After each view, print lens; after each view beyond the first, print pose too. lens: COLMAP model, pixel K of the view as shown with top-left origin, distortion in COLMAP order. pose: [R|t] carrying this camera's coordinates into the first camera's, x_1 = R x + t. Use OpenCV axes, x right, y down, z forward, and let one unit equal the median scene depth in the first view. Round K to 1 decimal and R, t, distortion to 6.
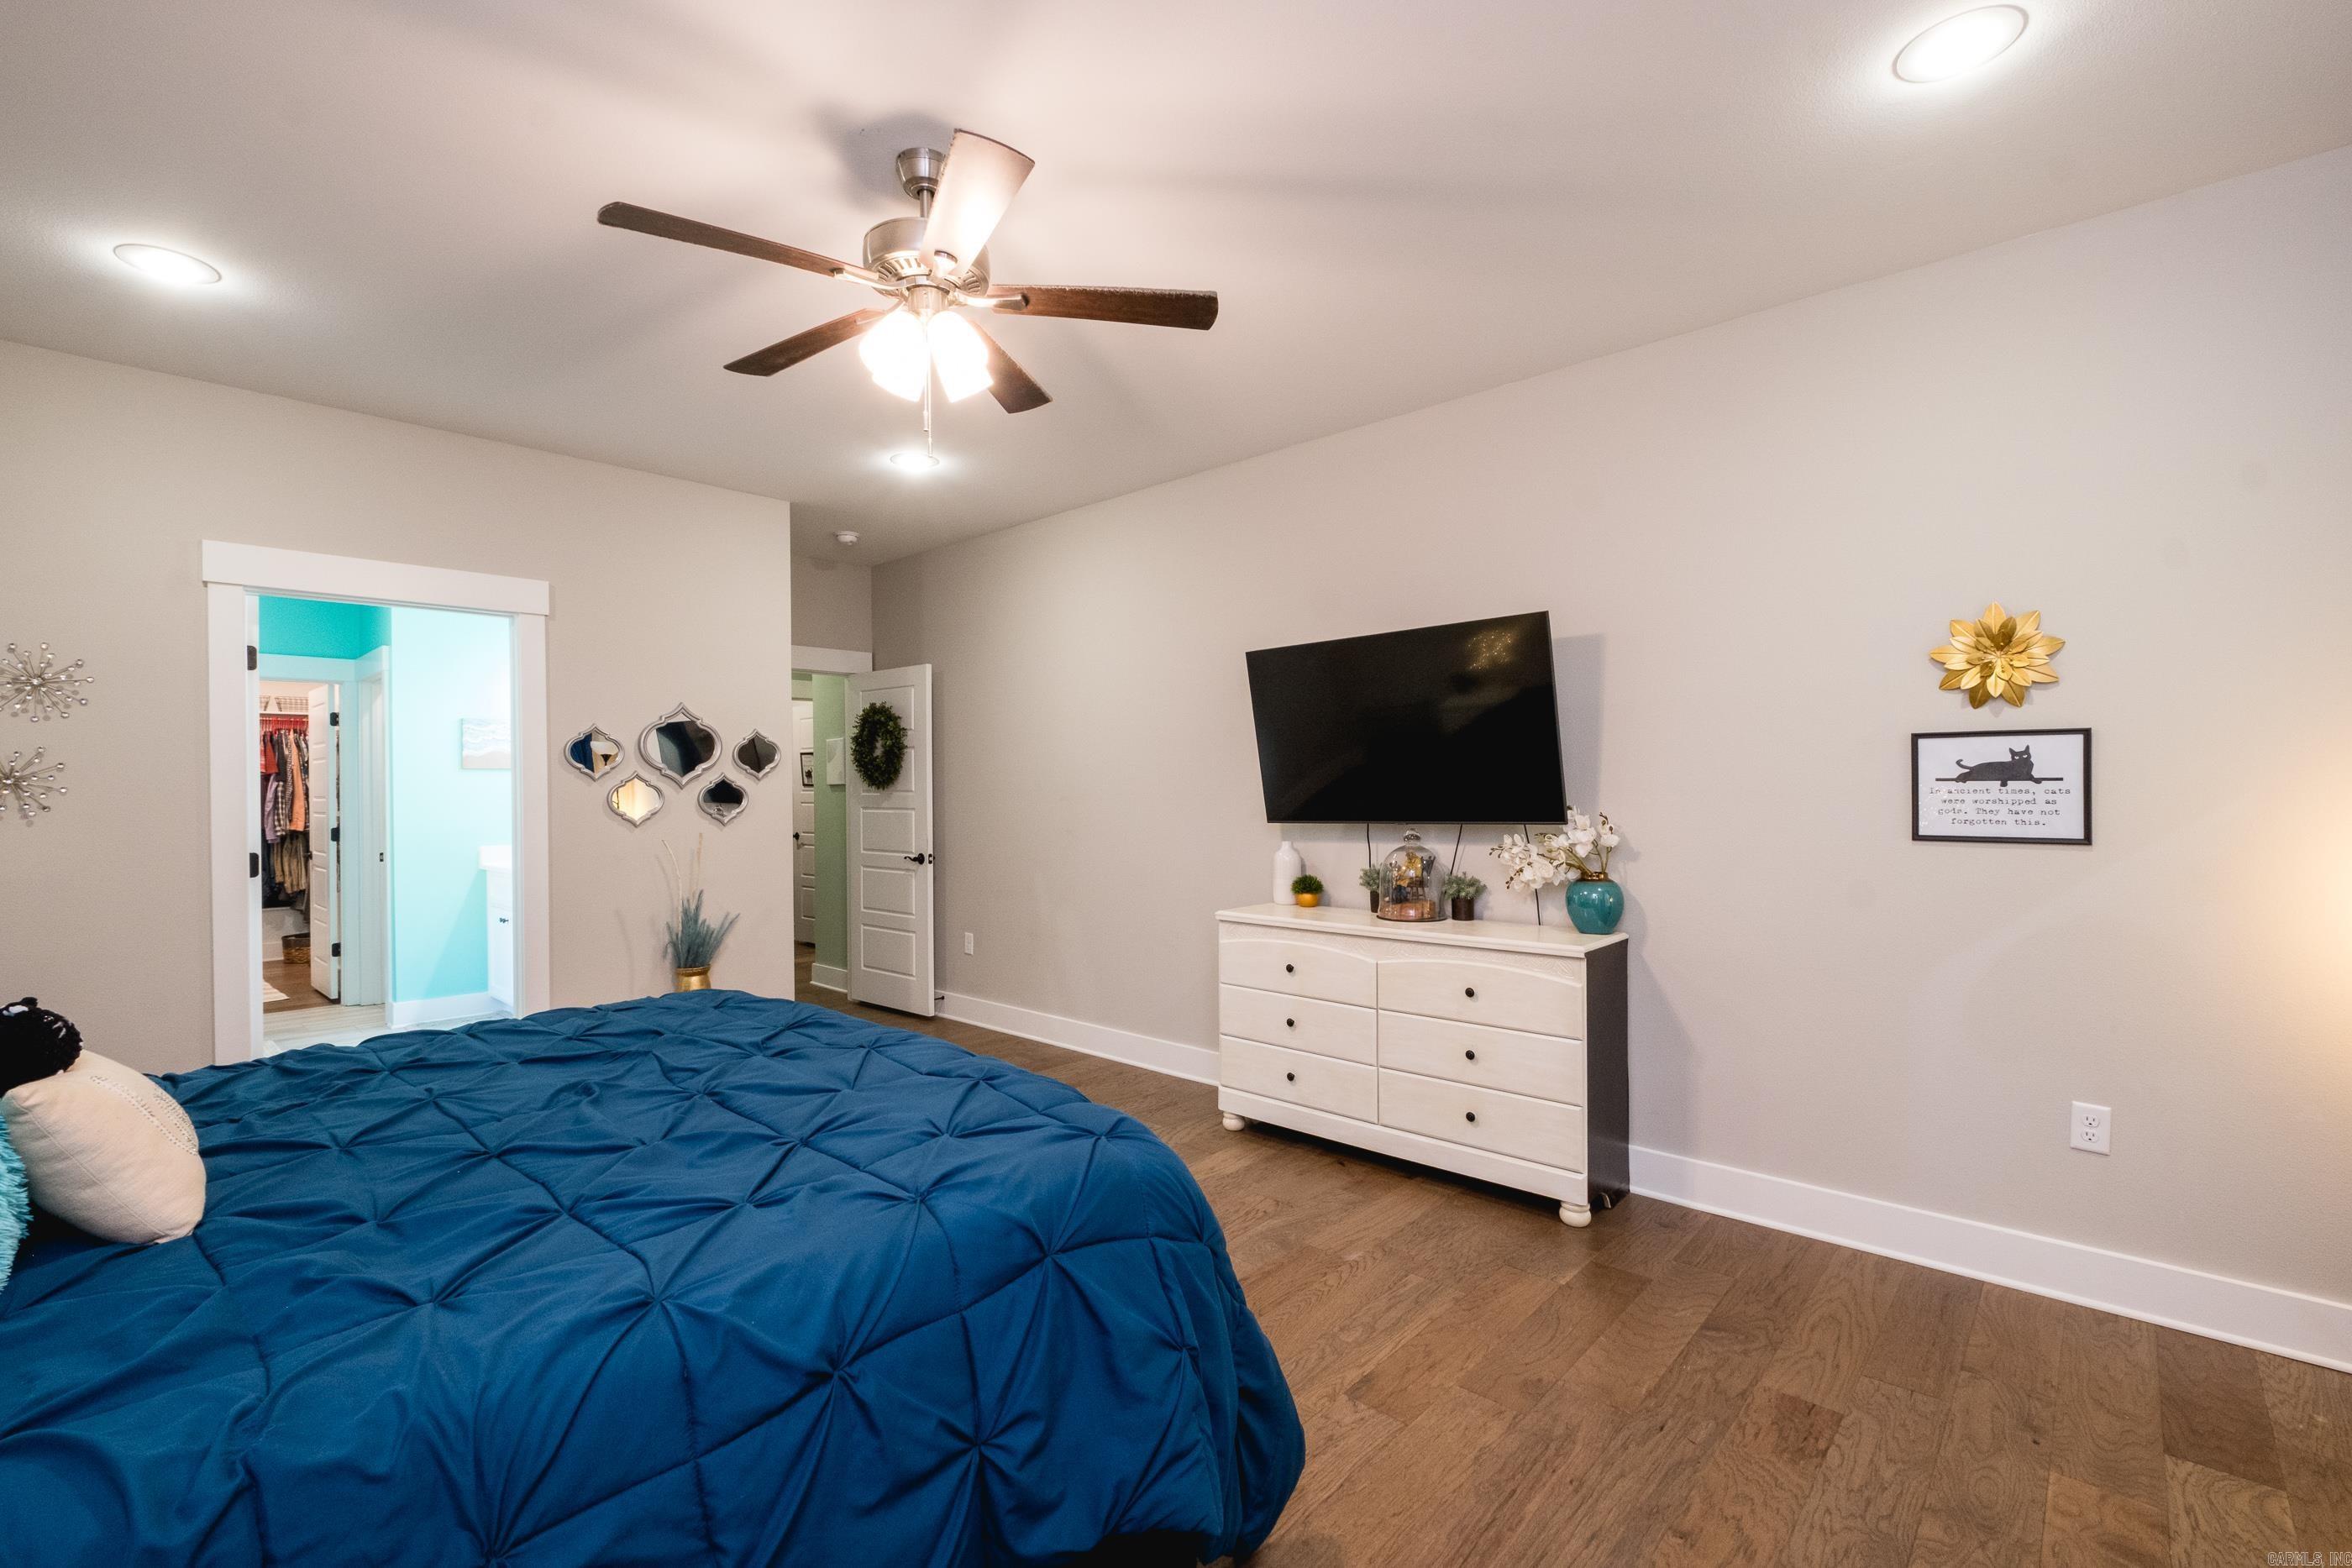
lens RADIAL K [[1016.7, 0, 1175.9], [0, 1016.7, 800.0], [0, 0, 1]] dist [0.004839, -0.004790]
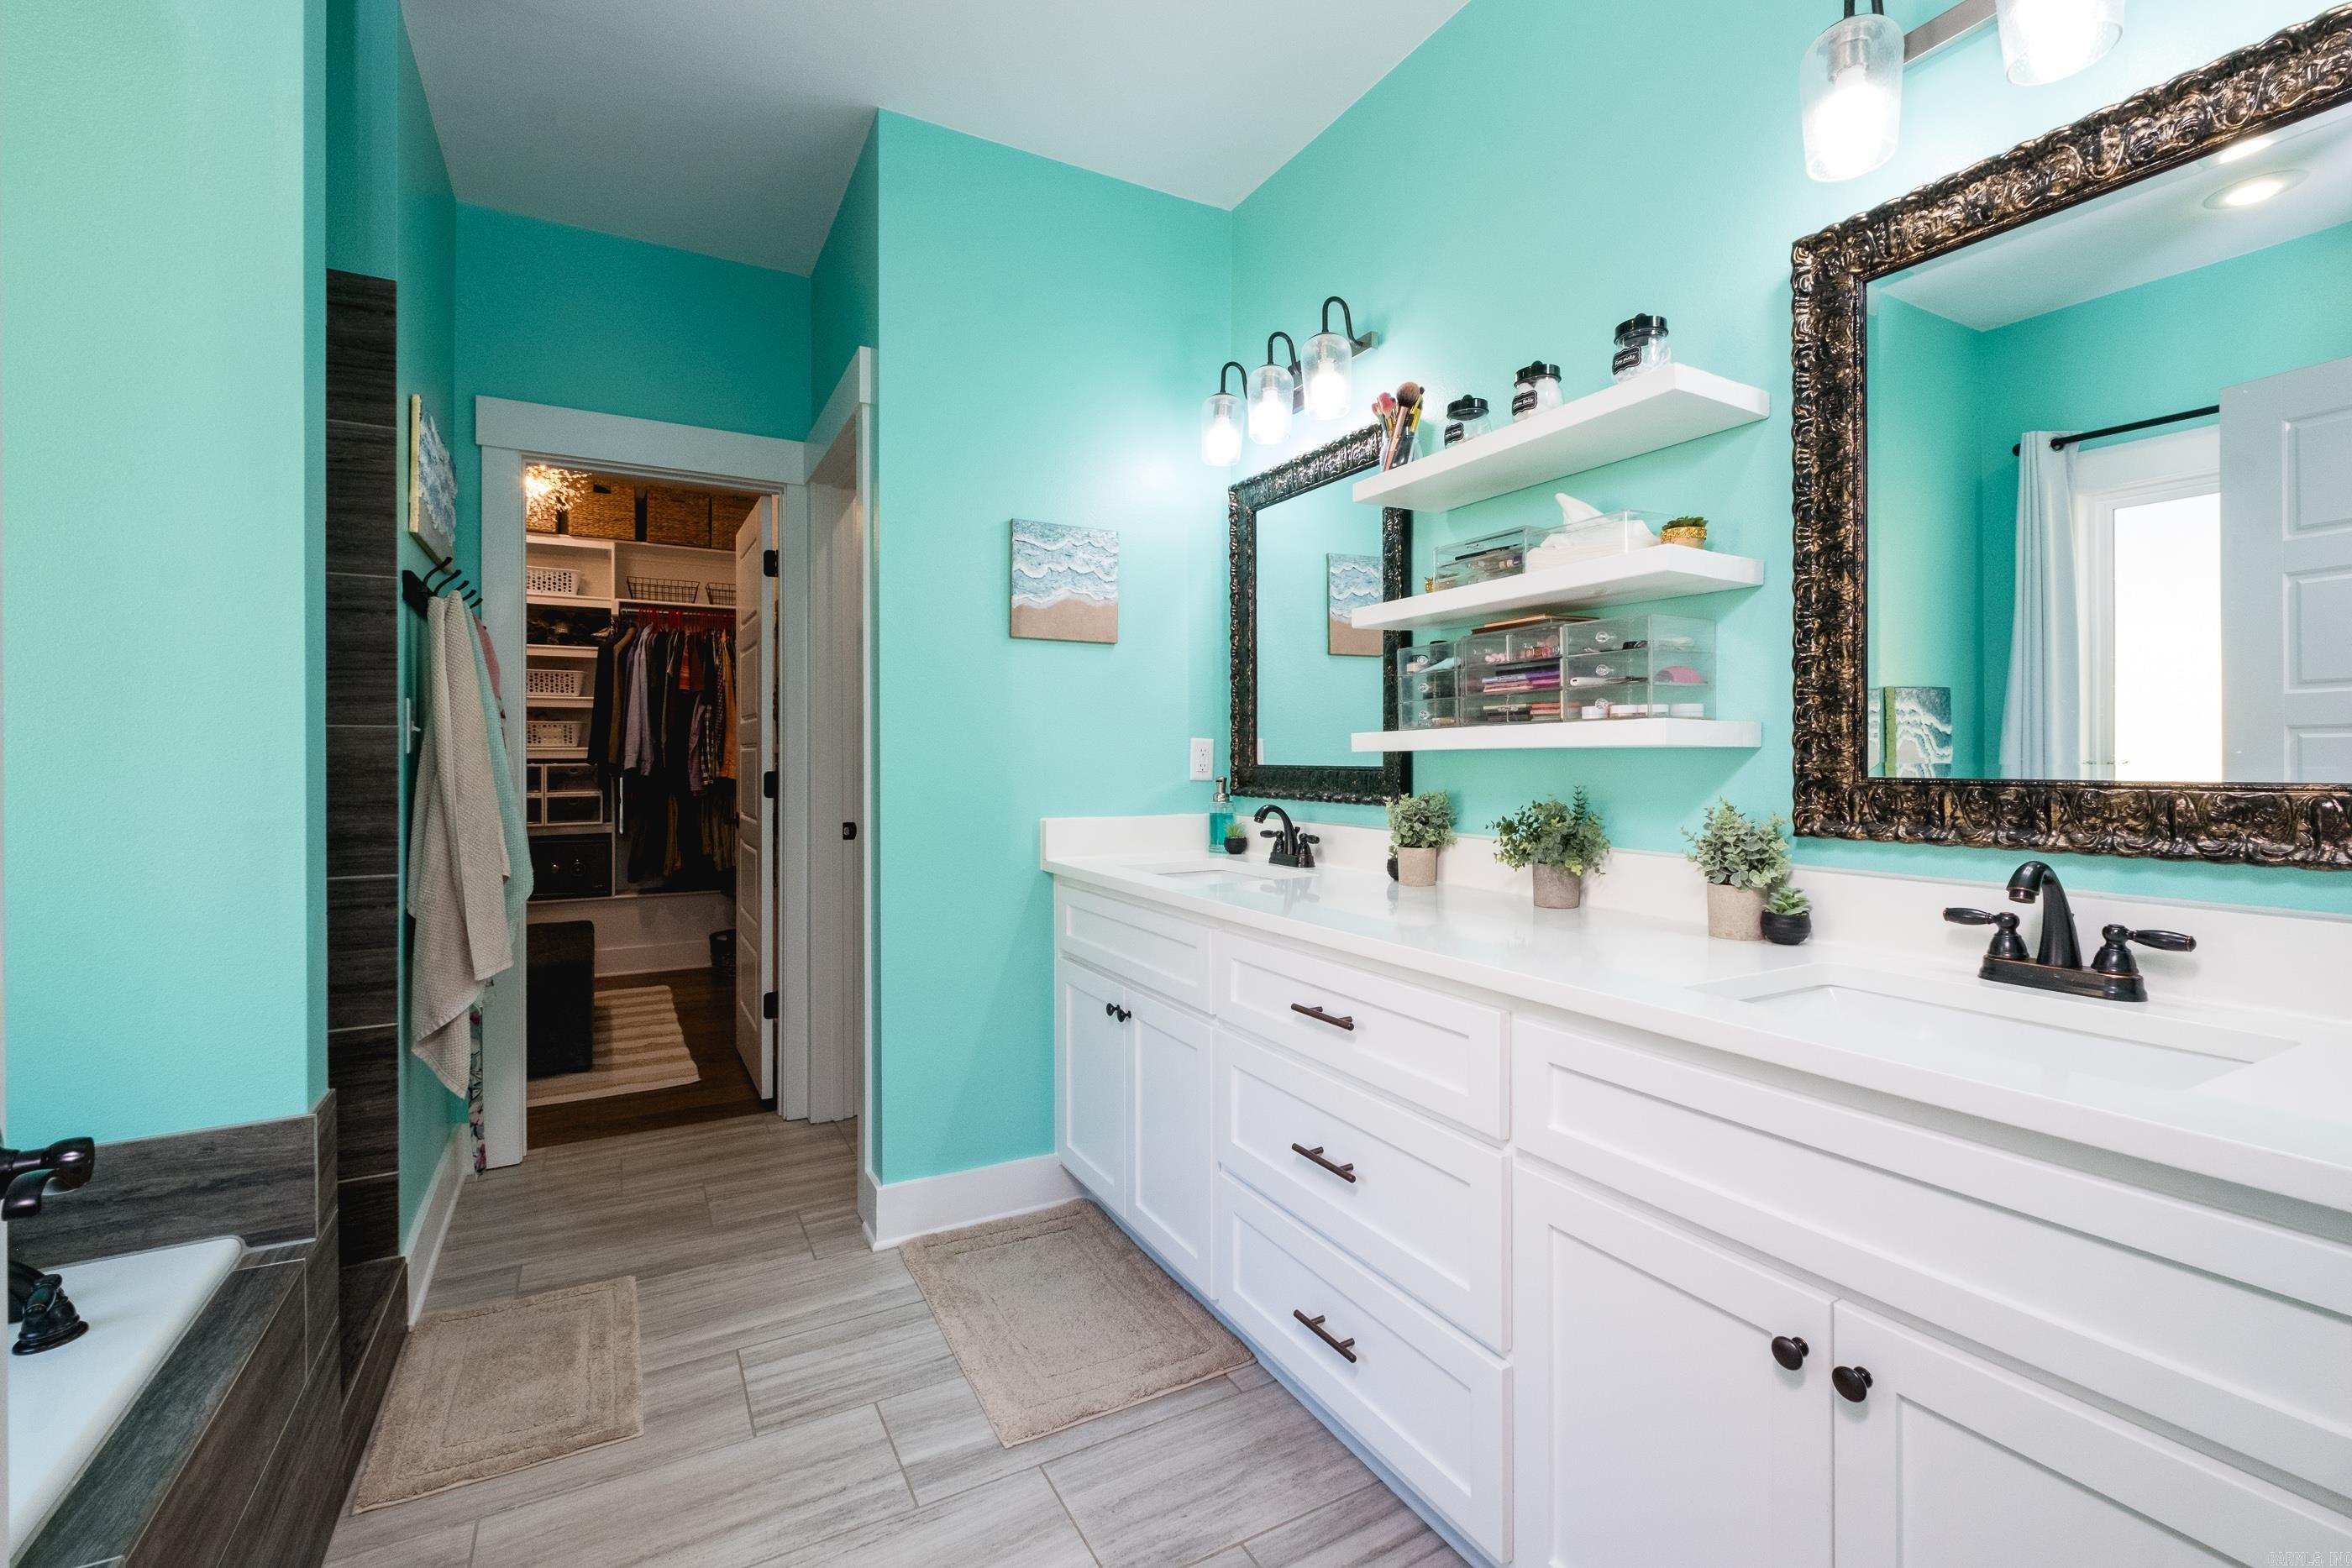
lens RADIAL K [[1016.7, 0, 1176.4], [0, 1016.7, 768.5], [0, 0, 1]] dist [0.004839, -0.004790]
pose [[0.949015, 0.010038, -0.315070, -0.469697], [-0.008806, 0.999947, 0.005334, 0.022115], [0.315107, -0.002288, 0.949054, 0.576380]]
